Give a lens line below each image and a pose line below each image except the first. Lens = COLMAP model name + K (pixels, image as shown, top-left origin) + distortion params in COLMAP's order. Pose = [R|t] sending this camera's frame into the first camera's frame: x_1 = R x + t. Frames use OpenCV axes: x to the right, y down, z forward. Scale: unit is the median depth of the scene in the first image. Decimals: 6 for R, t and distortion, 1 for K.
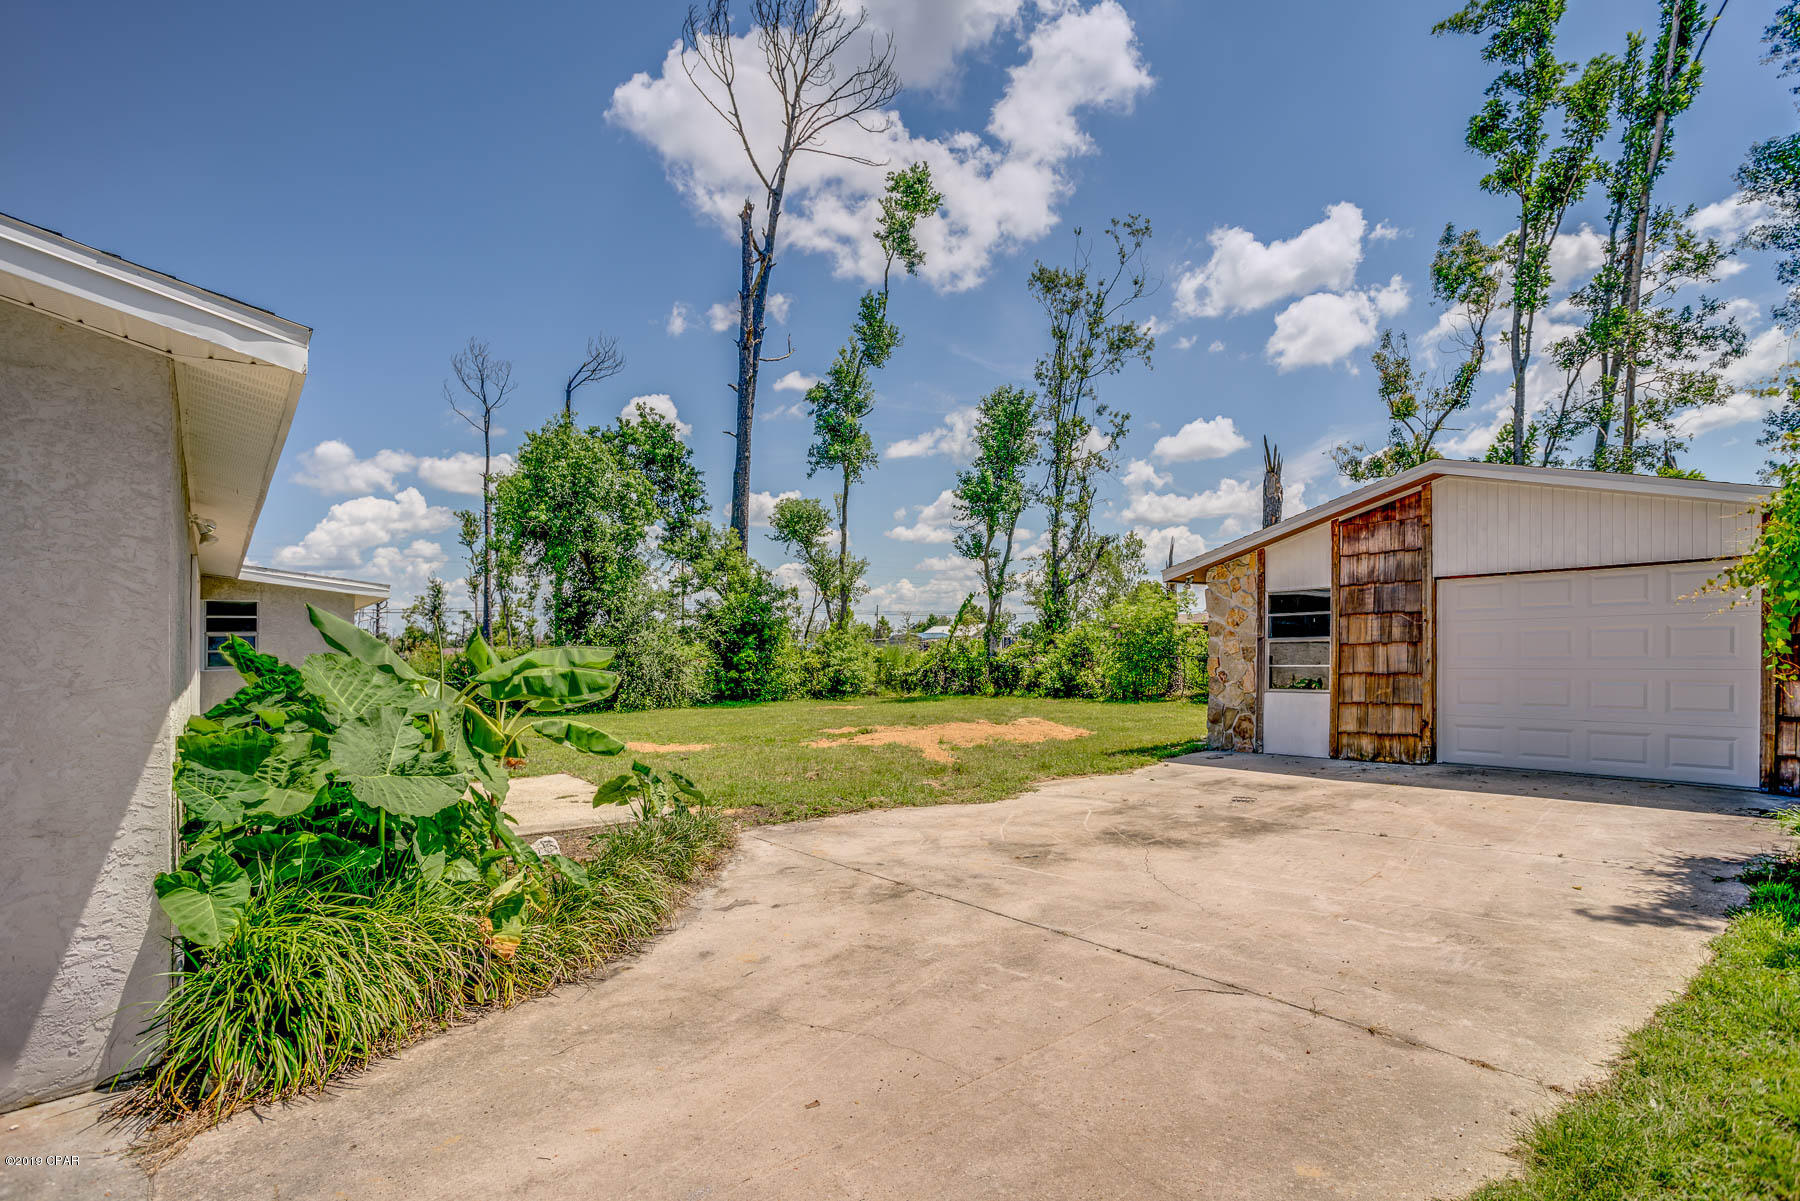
lens RADIAL K [[876.4, 0, 891.8], [0, 876.4, 601.0], [0, 0, 1]] dist [-0.059089, 0.035159]
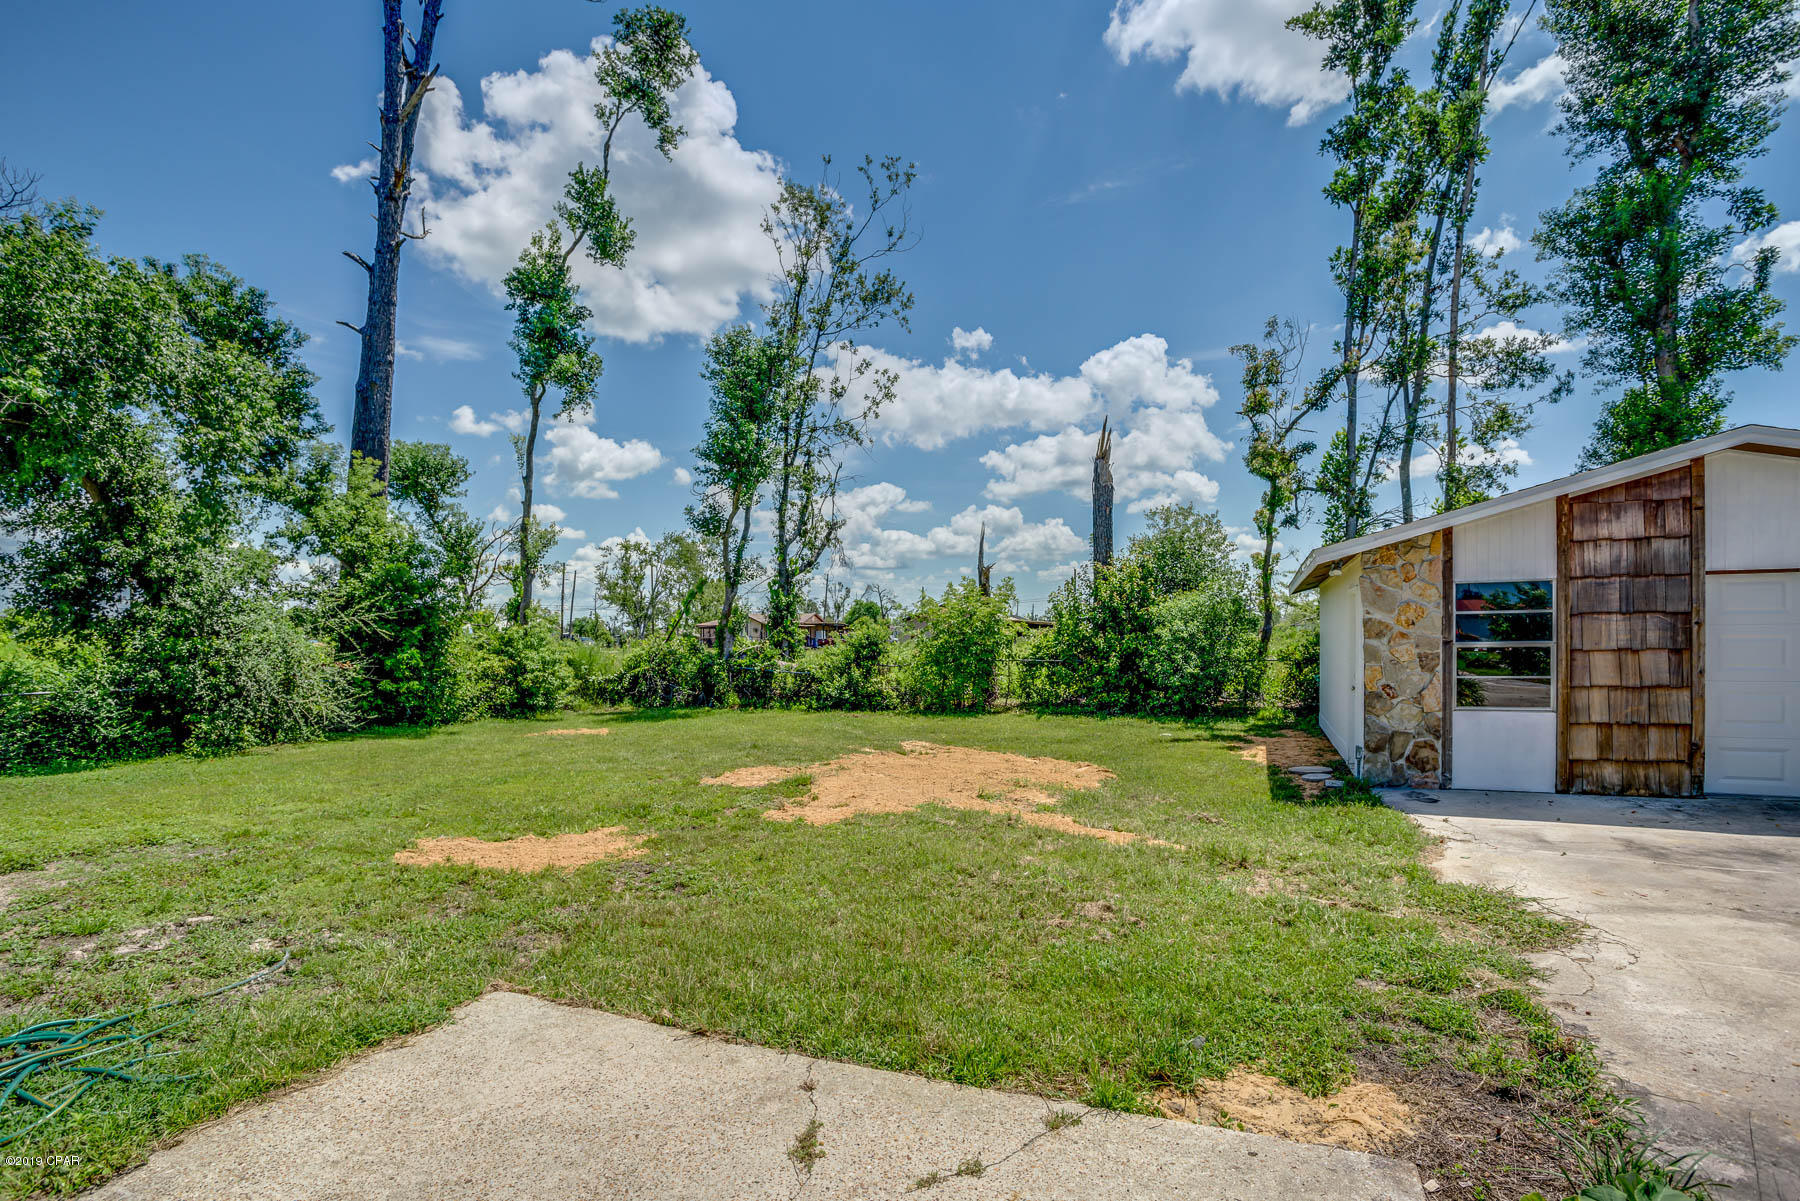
lens RADIAL K [[920.3, 0, 957.3], [0, 920.3, 628.5], [0, 0, 1]] dist [-0.066614, 0.042235]
pose [[0.871181, 0.017579, 0.490648, -0.343478], [-0.033601, 0.999150, 0.023863, 0.025235], [-0.489811, -0.037275, 0.871031, 0.486155]]
